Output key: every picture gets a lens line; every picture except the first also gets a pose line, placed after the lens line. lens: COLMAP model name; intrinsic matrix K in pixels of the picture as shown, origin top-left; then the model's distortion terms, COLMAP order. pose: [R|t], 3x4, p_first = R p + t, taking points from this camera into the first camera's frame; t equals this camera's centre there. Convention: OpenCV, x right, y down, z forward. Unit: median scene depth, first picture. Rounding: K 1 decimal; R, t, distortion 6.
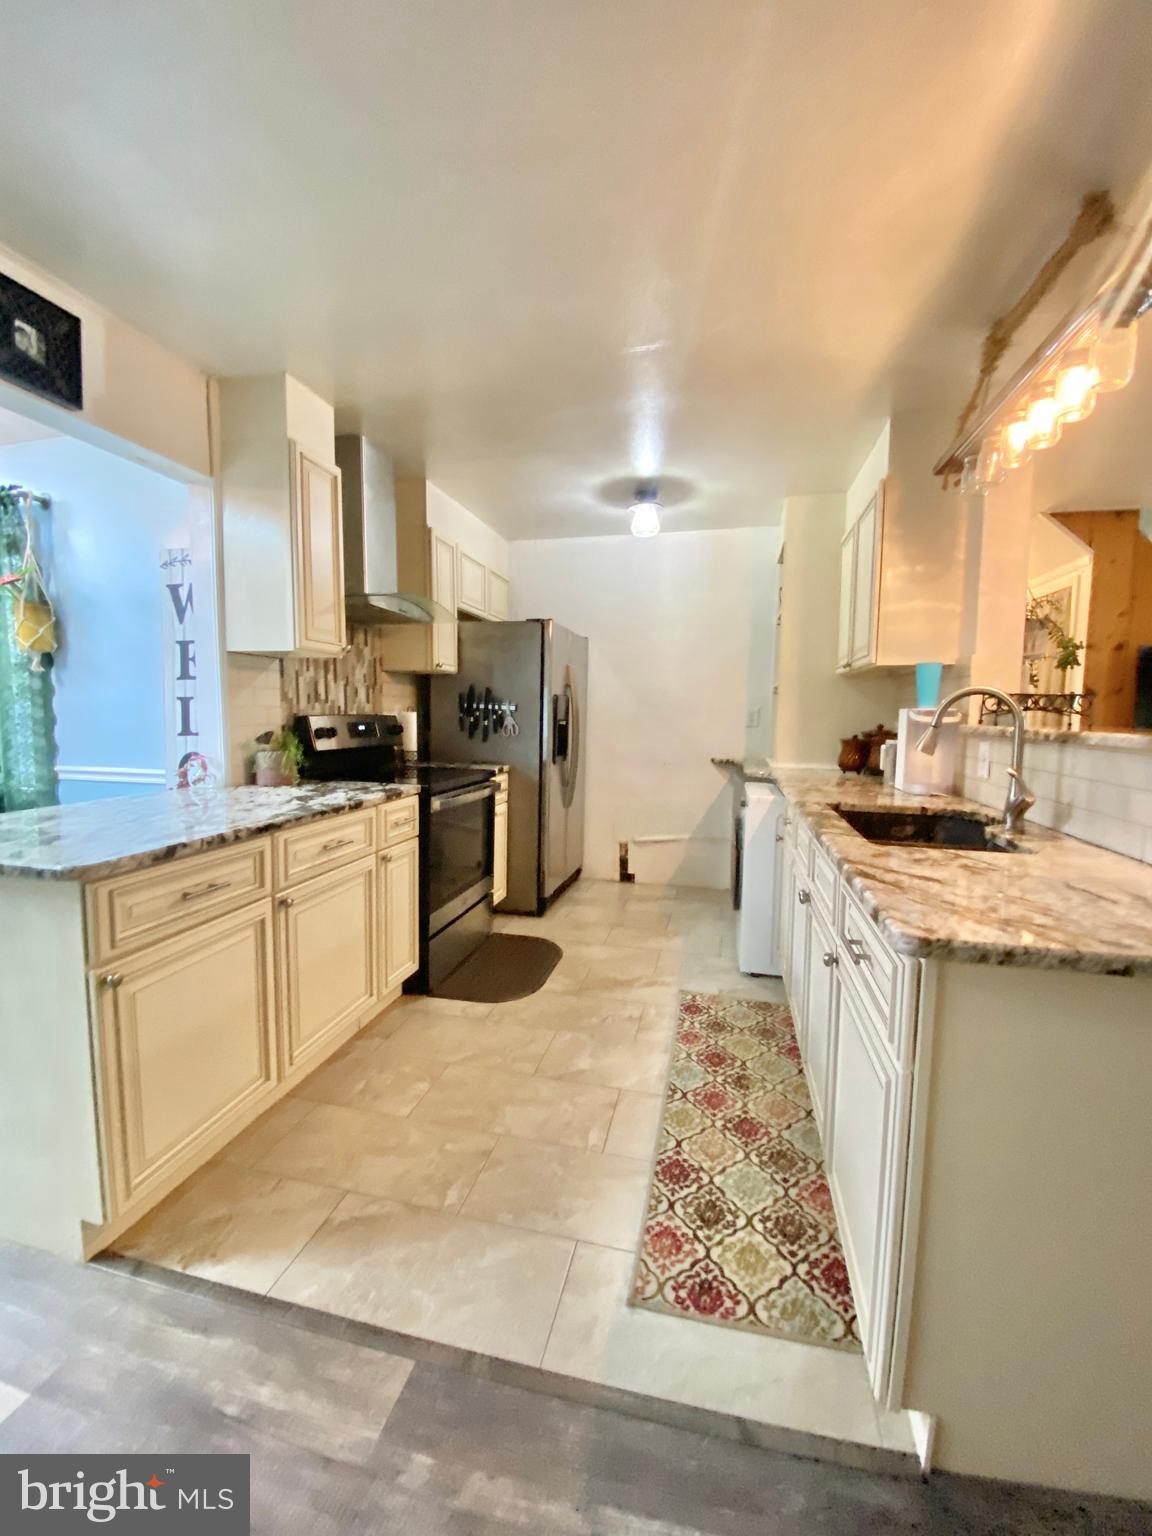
lens RADIAL K [[623.4, 0, 582.6], [0, 623.4, 772.3], [0, 0, 1]] dist [0.018213, -0.019571]
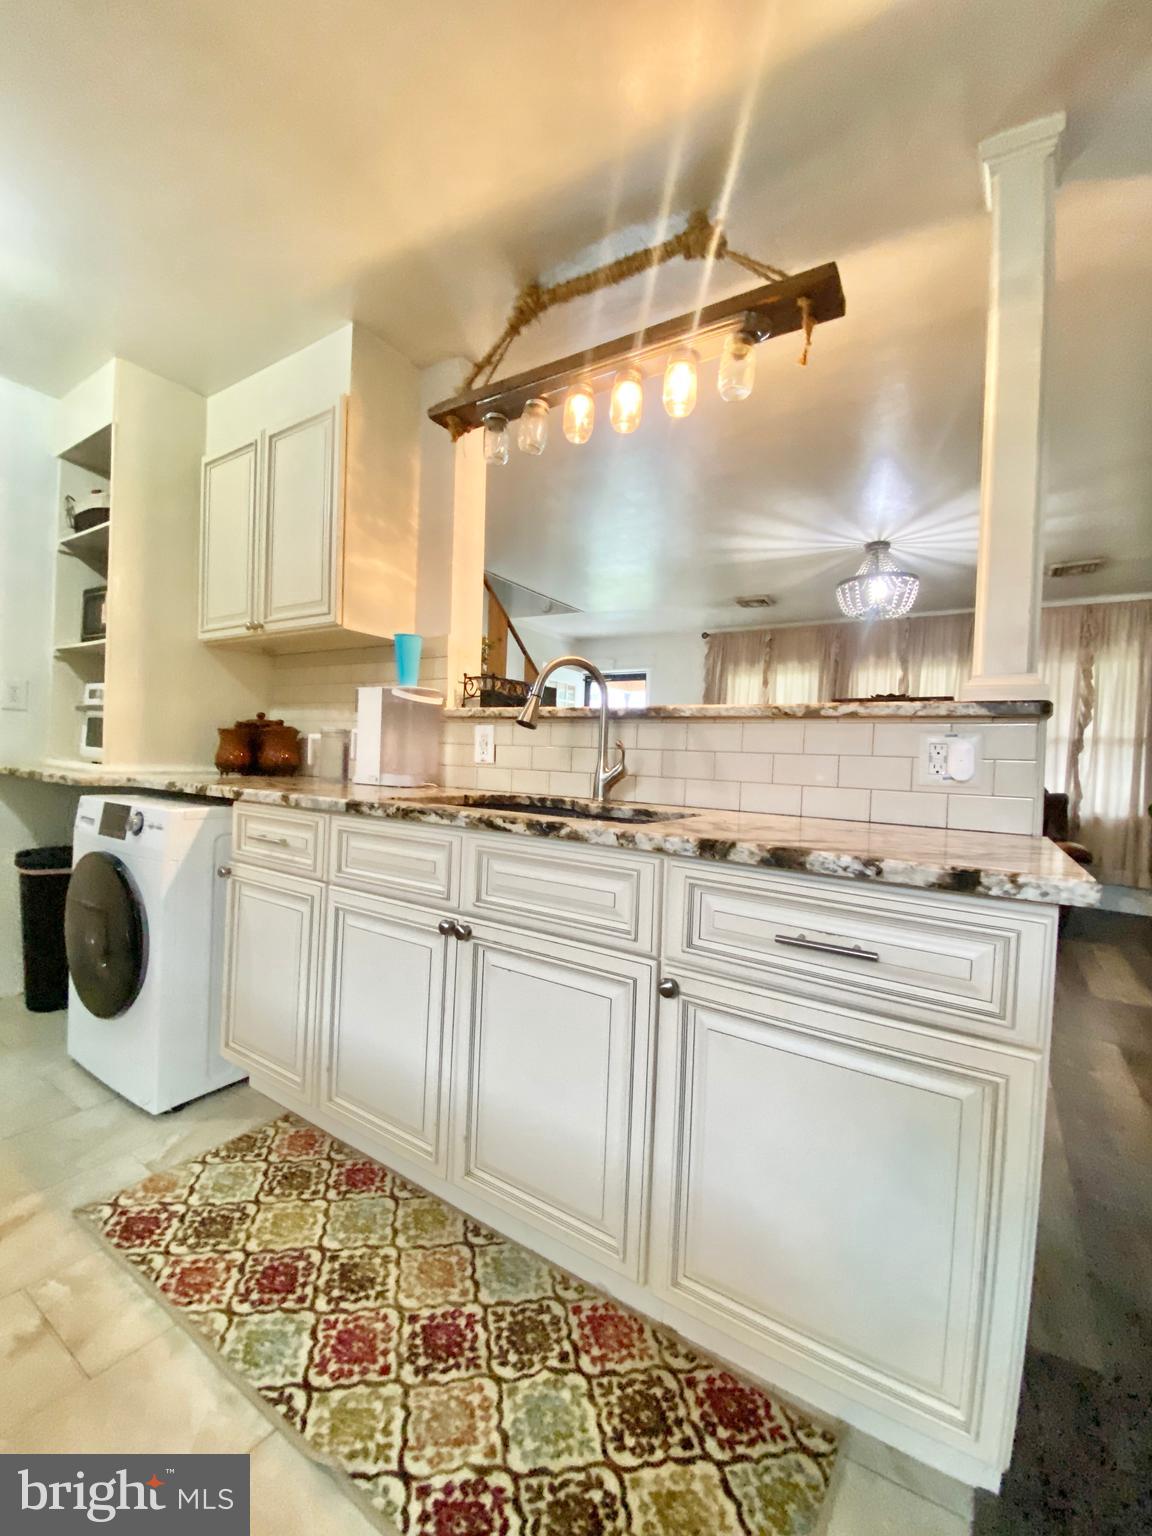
lens RADIAL K [[623.4, 0, 578.5], [0, 623.4, 768.6], [0, 0, 1]] dist [0.018213, -0.019571]
pose [[0.336854, -0.017229, 0.941399, -0.174126], [0.057030, 0.998370, -0.002136, 0.023880], [-0.939828, 0.054408, 0.337288, 0.462289]]
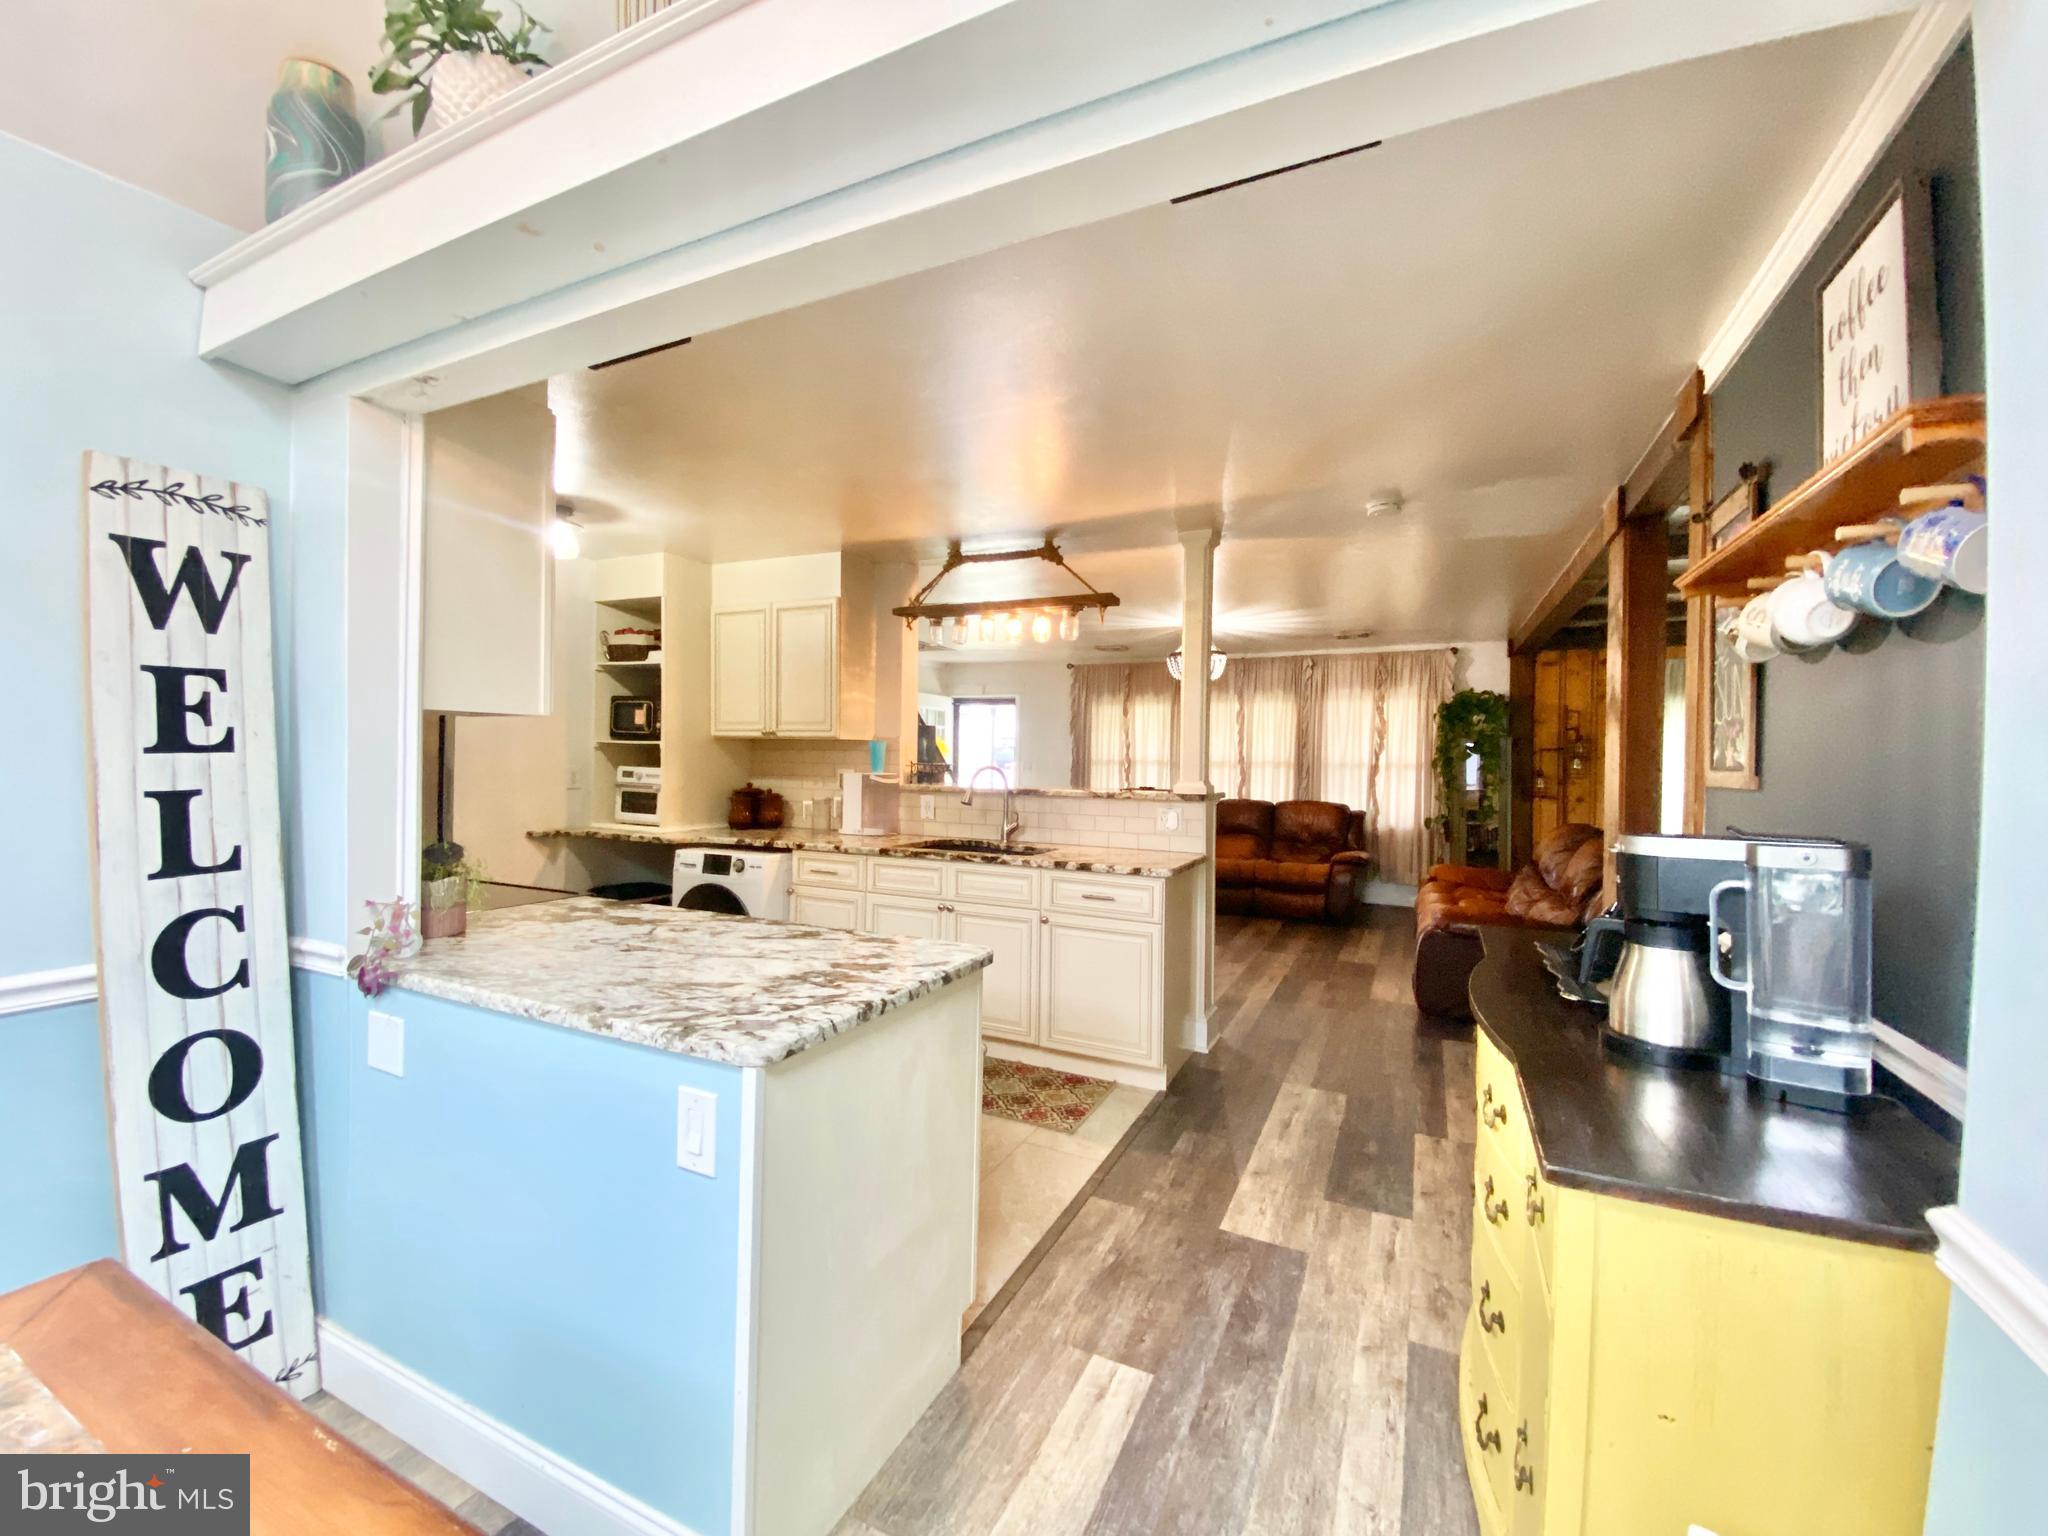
lens RADIAL K [[831.2, 0, 1019.9], [0, 831.2, 763.6], [0, 0, 1]] dist [0.018213, -0.019571]
pose [[0.217665, -0.017703, 0.975863, -1.090029], [0.083569, 0.996502, -0.000562, -0.088515], [-0.972439, 0.081674, 0.218383, 0.275968]]
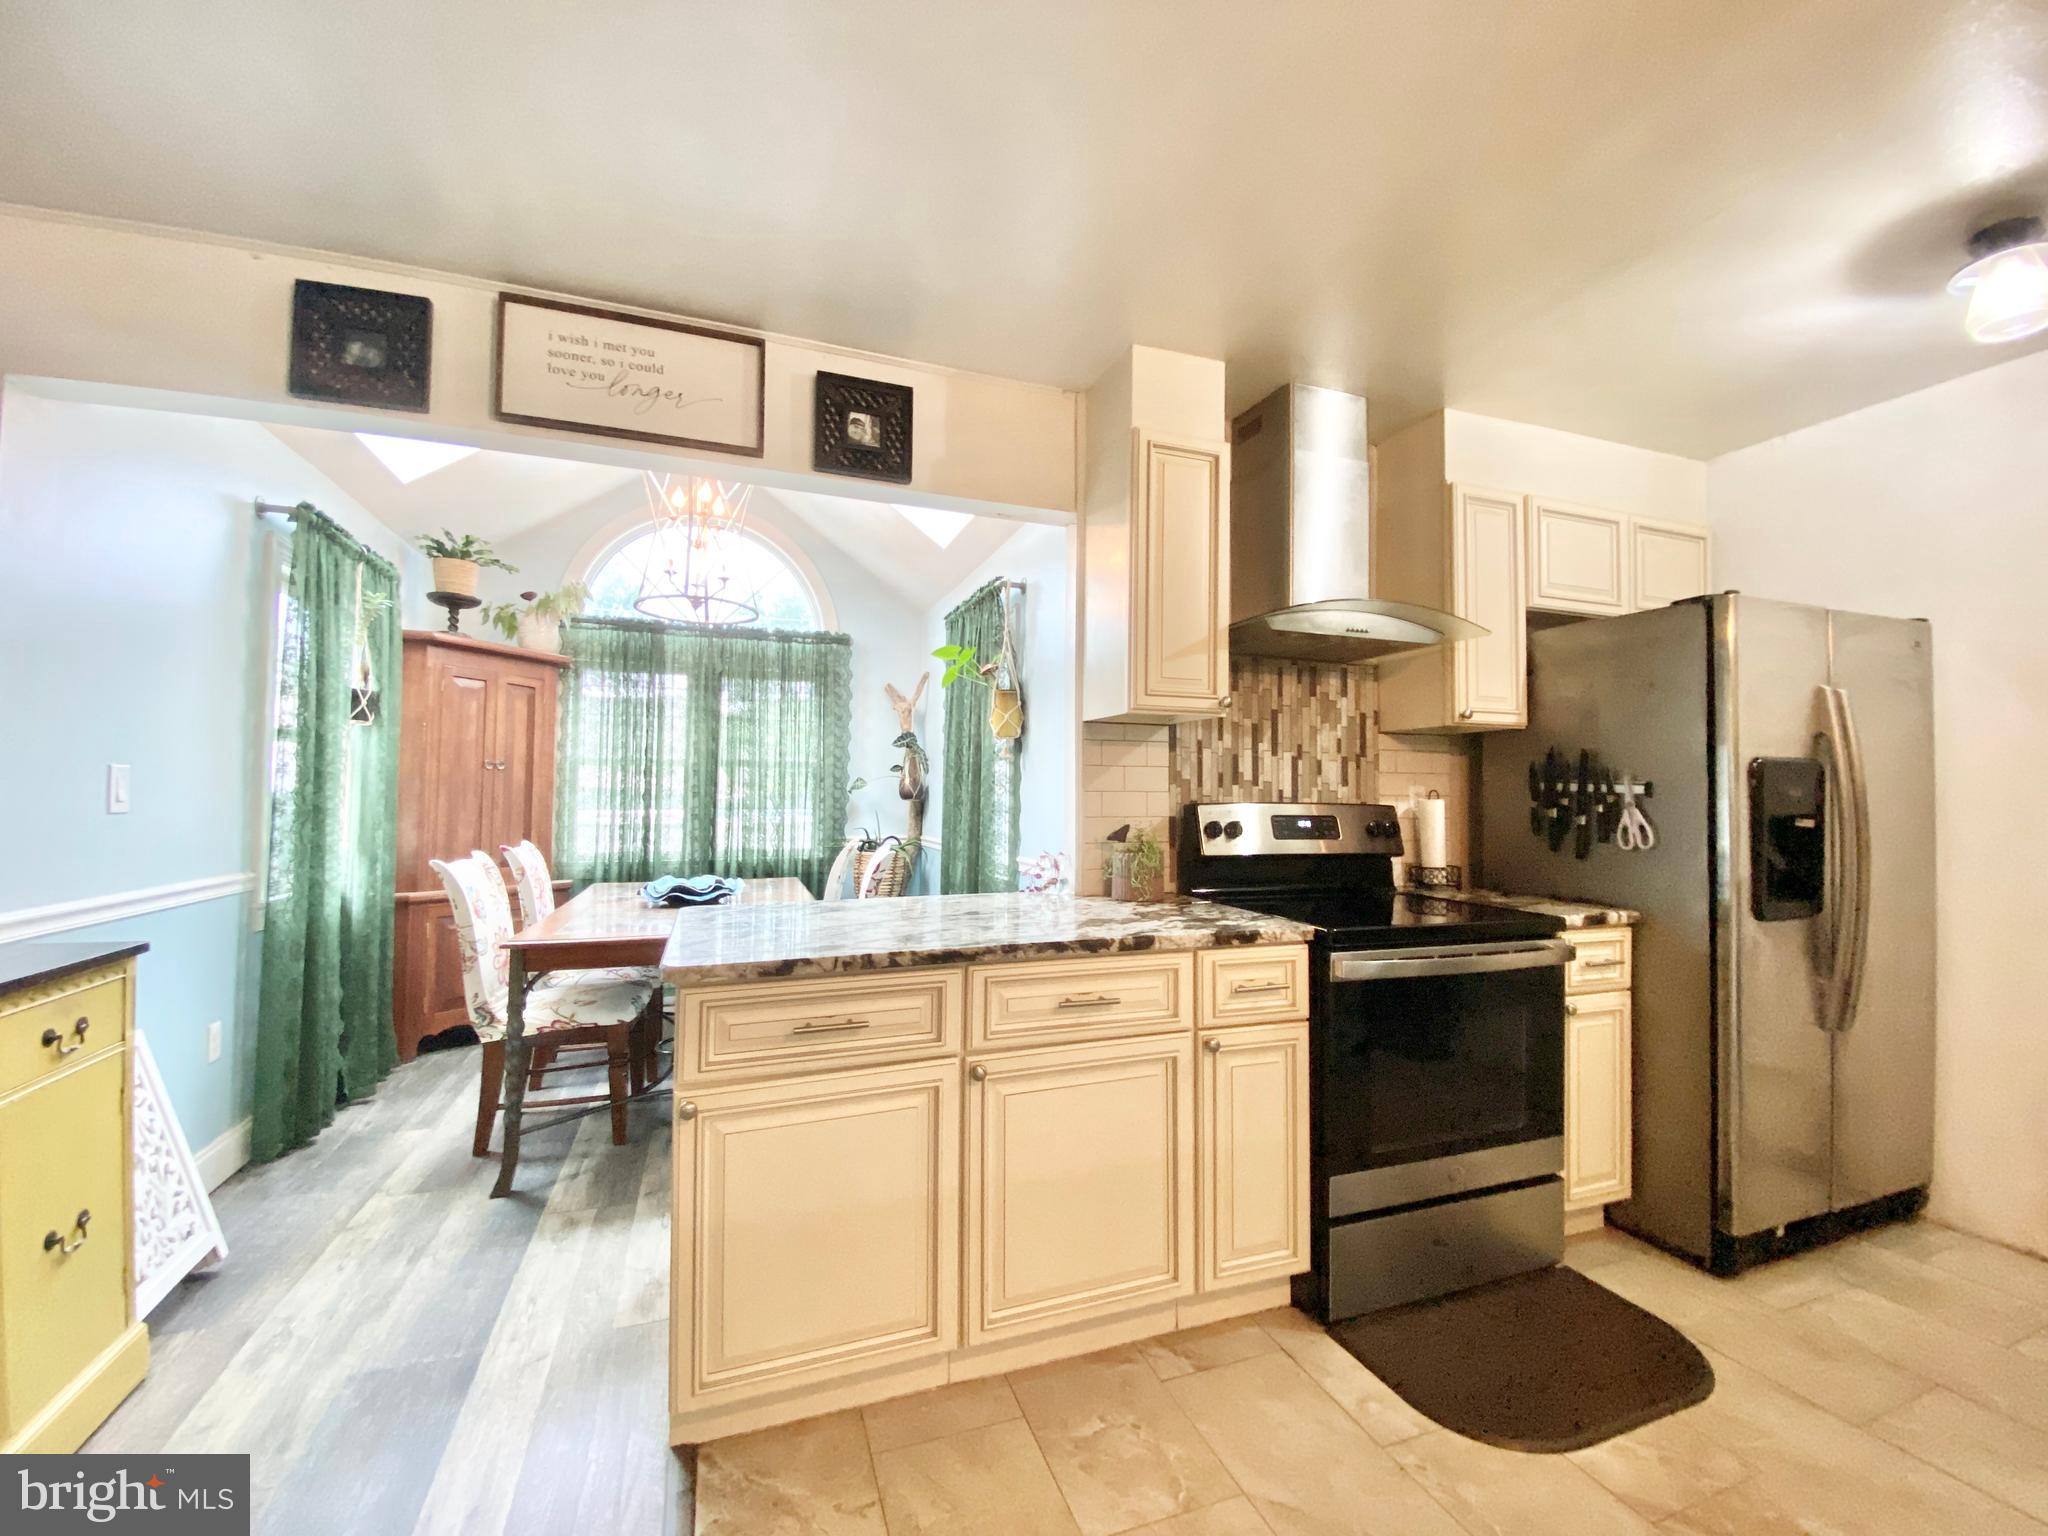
lens RADIAL K [[831.2, 0, 1014.5], [0, 831.2, 766.6], [0, 0, 1]] dist [0.018213, -0.019571]
pose [[0.541171, -0.037473, -0.840077, 0.227262], [-0.082034, 0.991889, -0.097090, -0.027341], [0.836902, 0.121458, 0.533707, 0.353101]]
